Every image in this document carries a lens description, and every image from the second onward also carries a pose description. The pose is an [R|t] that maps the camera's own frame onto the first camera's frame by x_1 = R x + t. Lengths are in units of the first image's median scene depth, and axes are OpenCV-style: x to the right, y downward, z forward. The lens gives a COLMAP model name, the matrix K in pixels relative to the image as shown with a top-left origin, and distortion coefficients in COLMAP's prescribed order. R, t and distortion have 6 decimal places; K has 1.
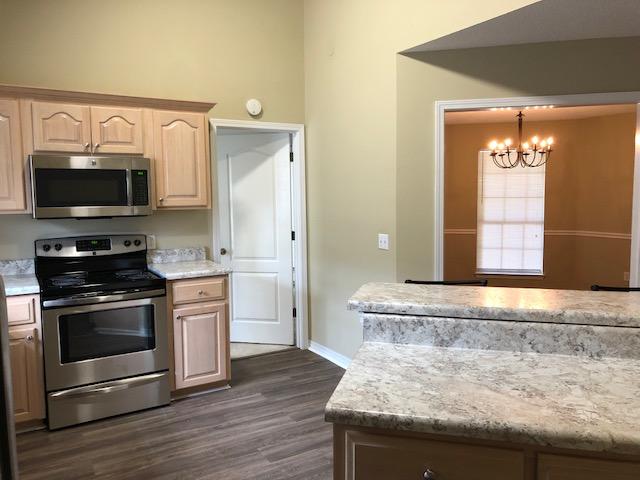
lens RADIAL K [[509.5, 0, 324.5], [0, 509.5, 238.8], [0, 0, 1]] dist [0.001286, 0.002129]
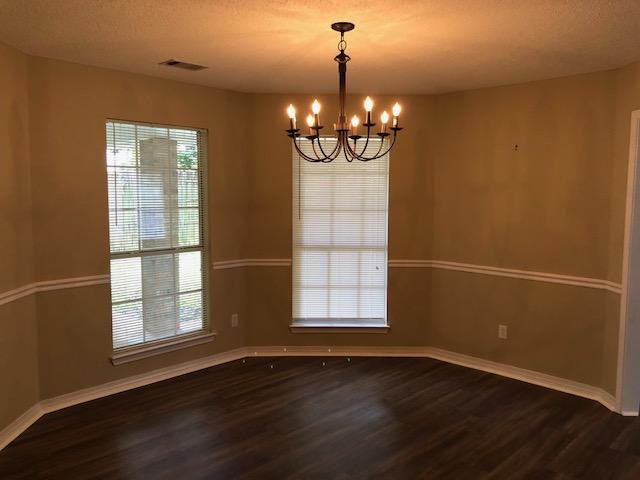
lens RADIAL K [[509.5, 0, 324.5], [0, 509.5, 238.8], [0, 0, 1]] dist [0.001286, 0.002129]
pose [[0.960185, -0.012428, 0.279088, 0.162497], [0.011801, 0.999923, 0.003926, -0.047503], [-0.279115, -0.000477, 0.960258, 0.376219]]
